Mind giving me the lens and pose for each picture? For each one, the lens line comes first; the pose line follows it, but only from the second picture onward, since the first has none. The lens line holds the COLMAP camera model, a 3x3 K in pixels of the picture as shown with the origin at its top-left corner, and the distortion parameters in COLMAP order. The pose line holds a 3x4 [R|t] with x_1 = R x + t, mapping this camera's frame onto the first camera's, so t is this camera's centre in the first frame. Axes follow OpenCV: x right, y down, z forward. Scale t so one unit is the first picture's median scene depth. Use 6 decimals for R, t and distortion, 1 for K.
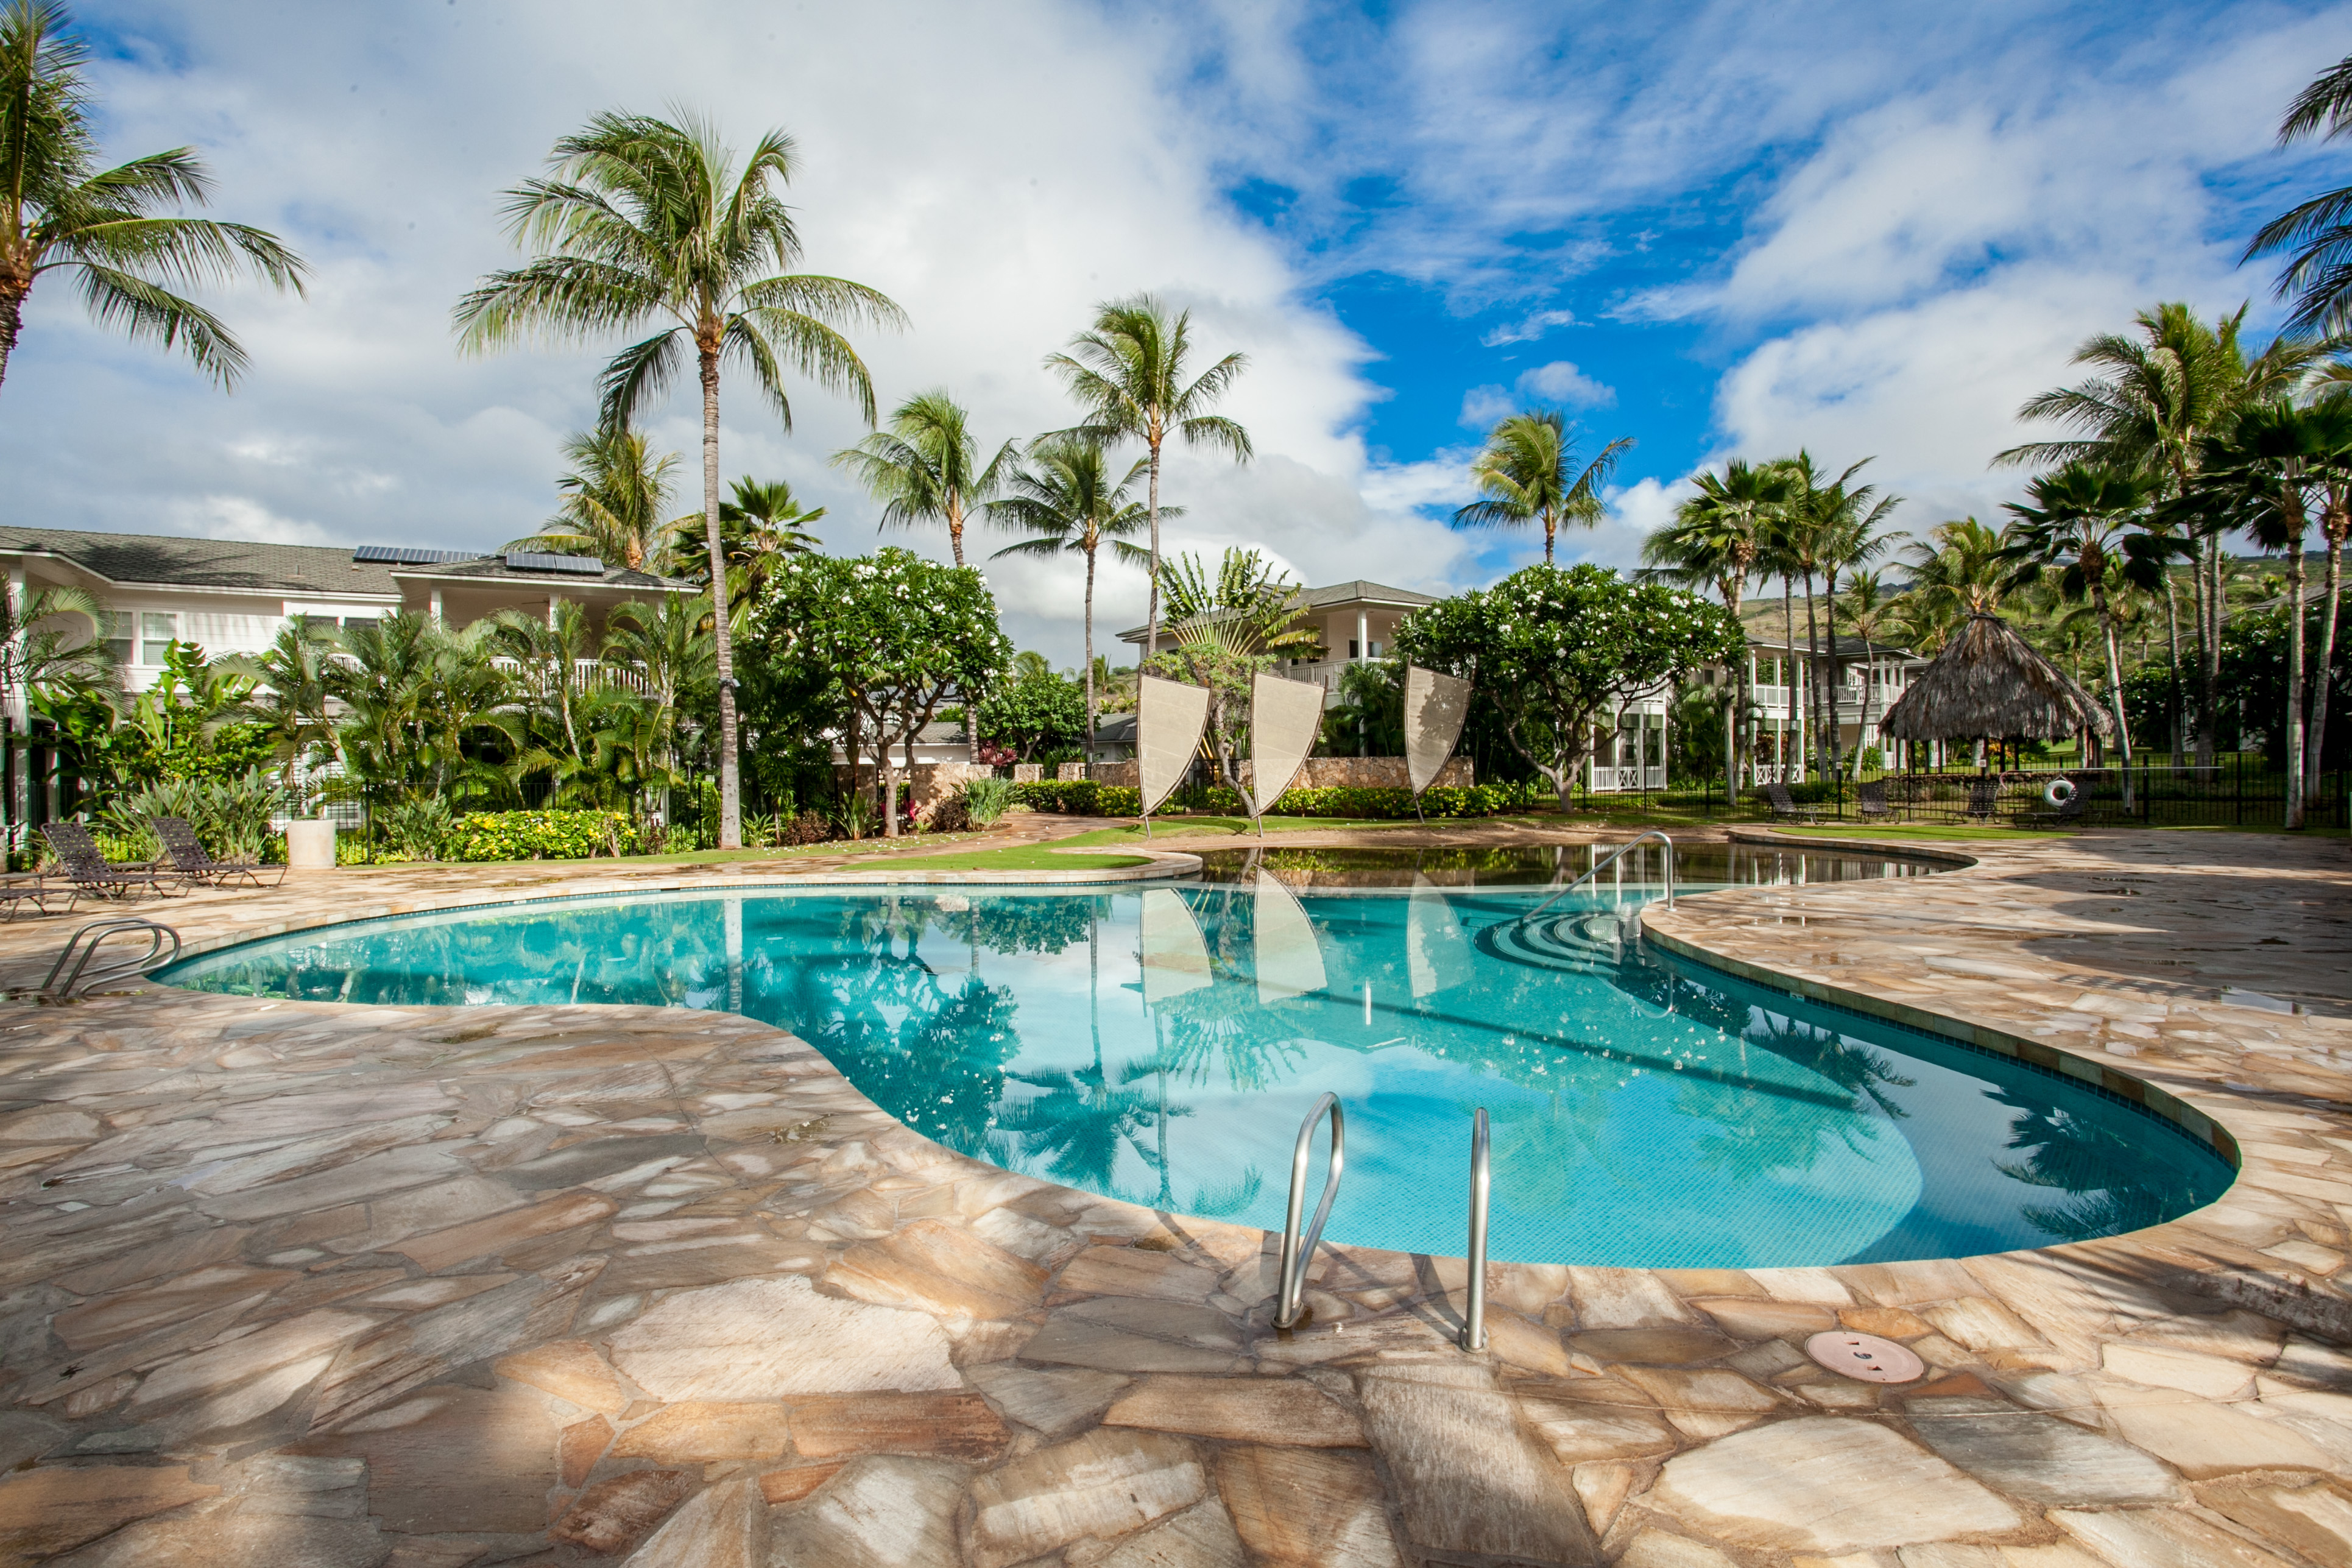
lens RADIAL K [[1188.6, 0, 1164.8], [0, 1188.6, 782.7], [0, 0, 1]] dist [-0.001866, -0.000426]
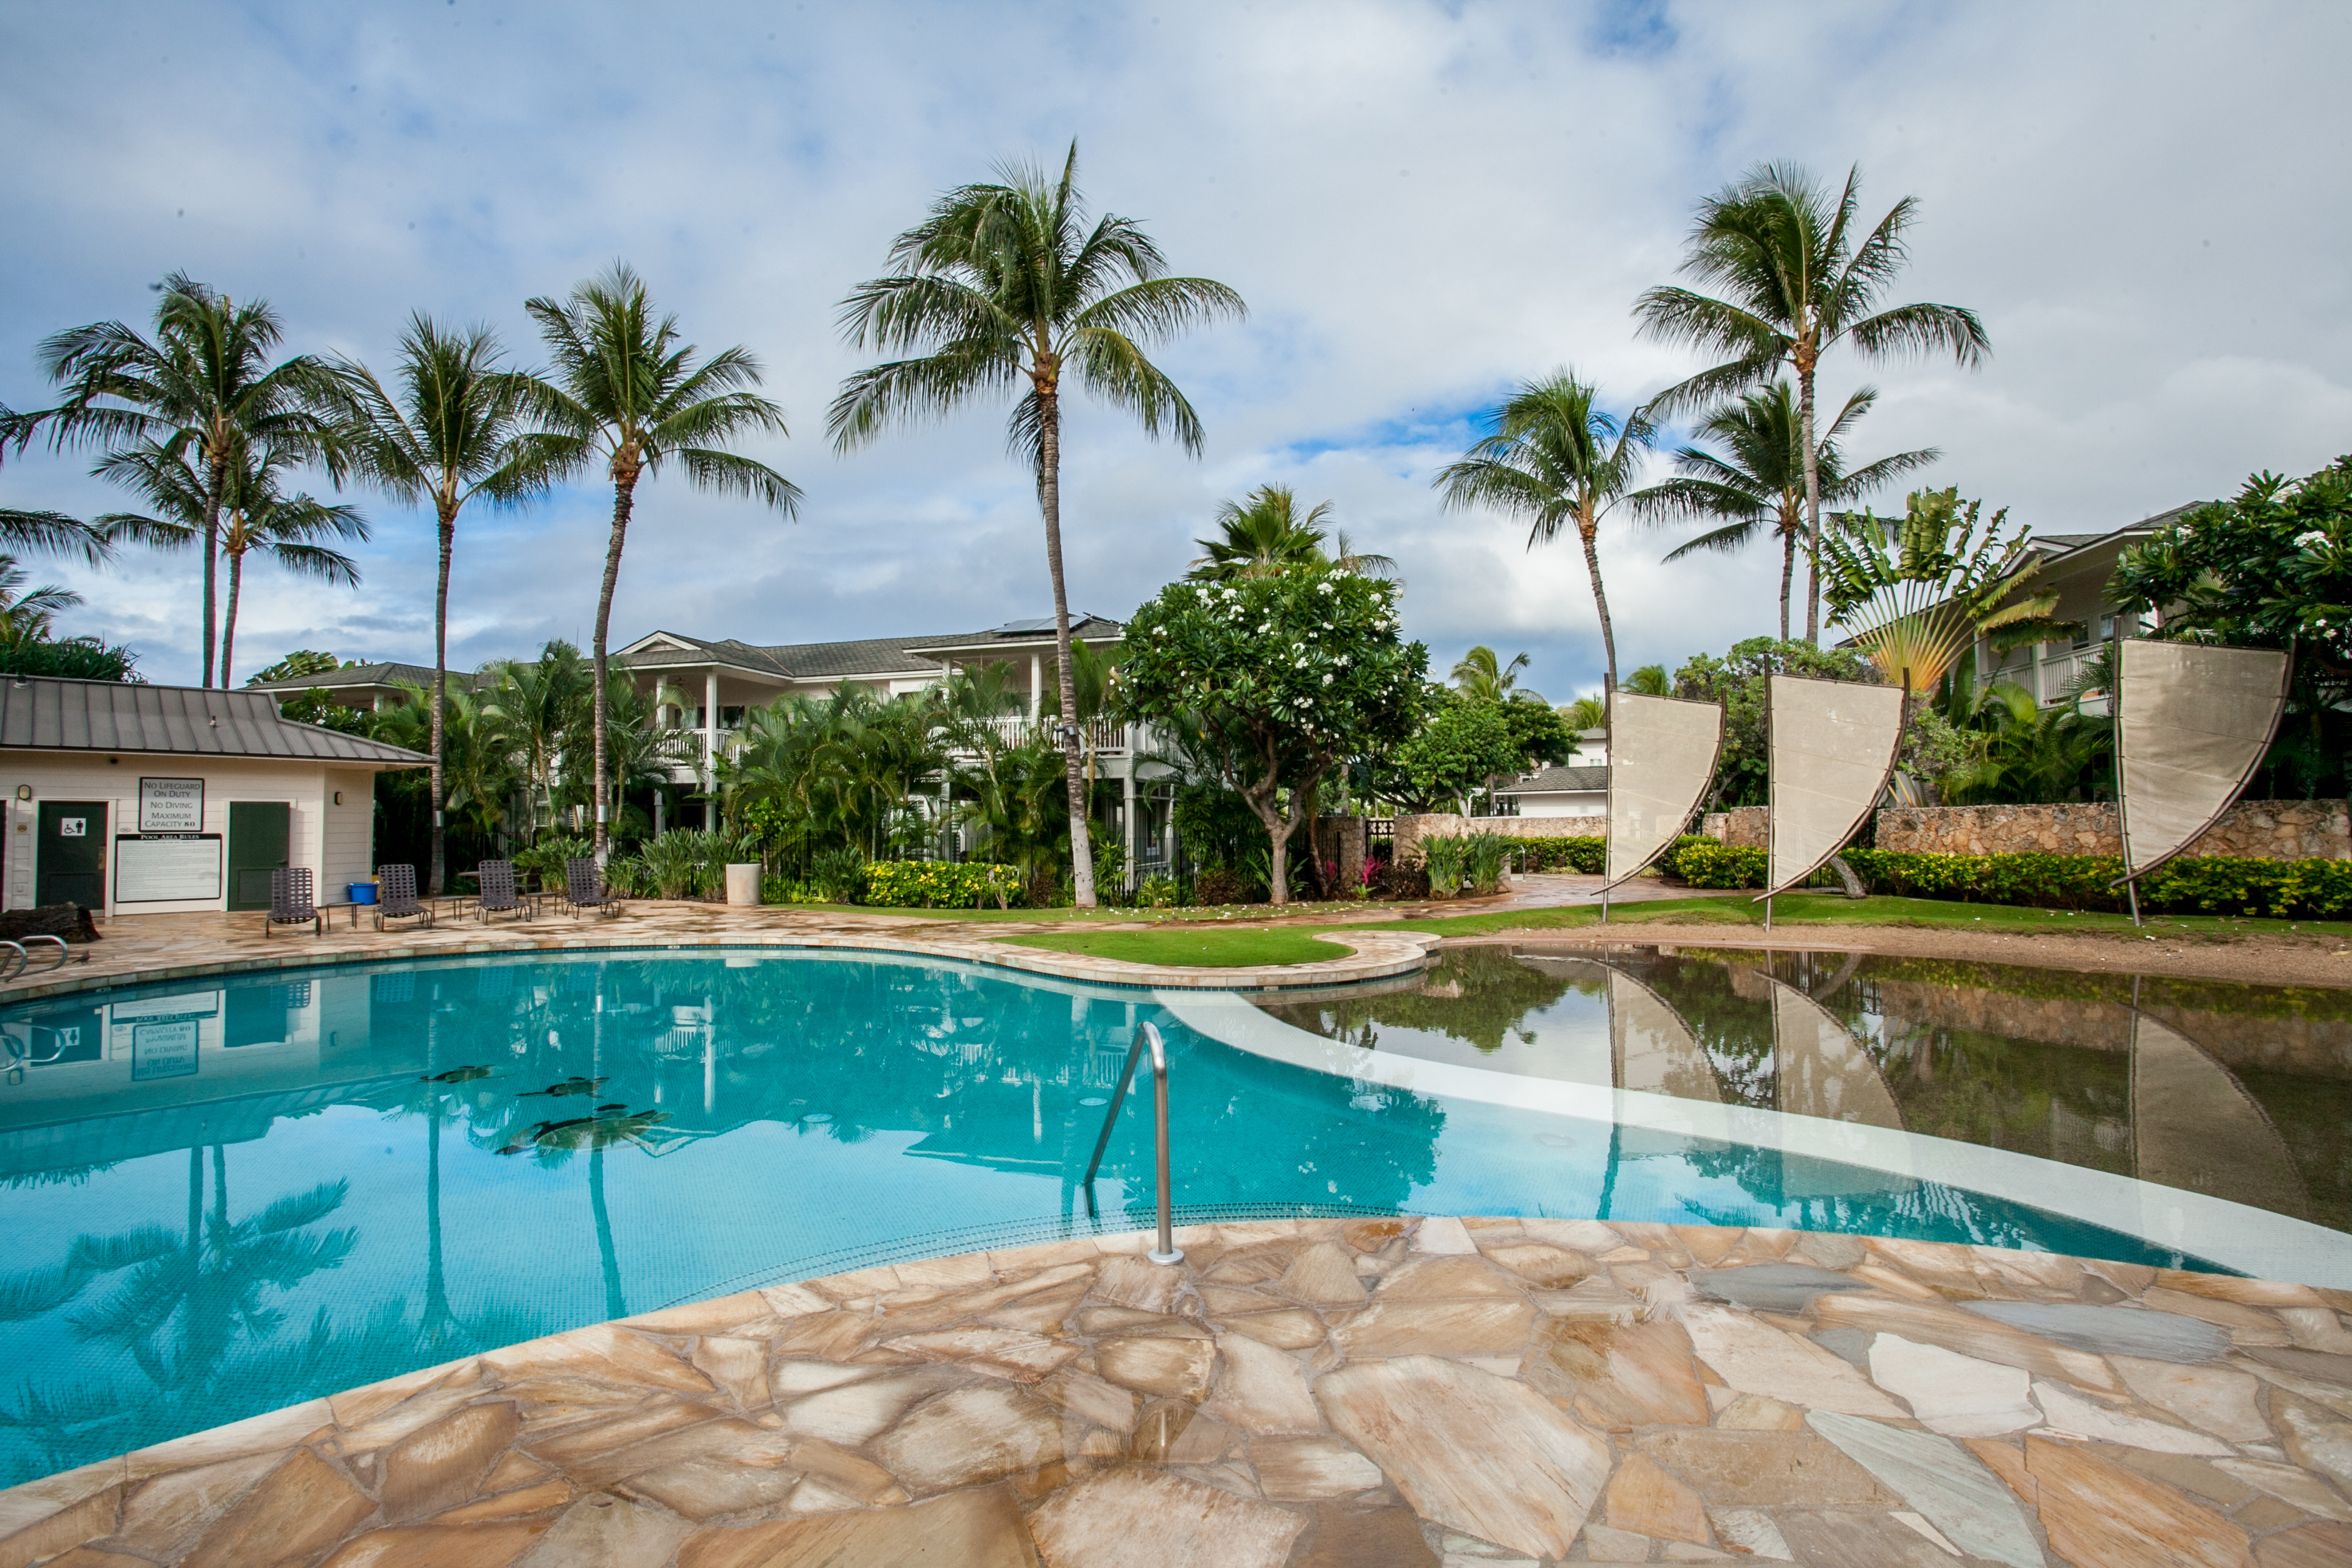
lens RADIAL K [[1188.6, 0, 1164.8], [0, 1188.6, 782.7], [0, 0, 1]] dist [-0.001866, -0.000426]
pose [[0.704678, -0.021300, -0.709207, 0.279053], [-0.009036, 0.999199, -0.038988, -0.005240], [0.709470, 0.033882, 0.703921, 0.290419]]
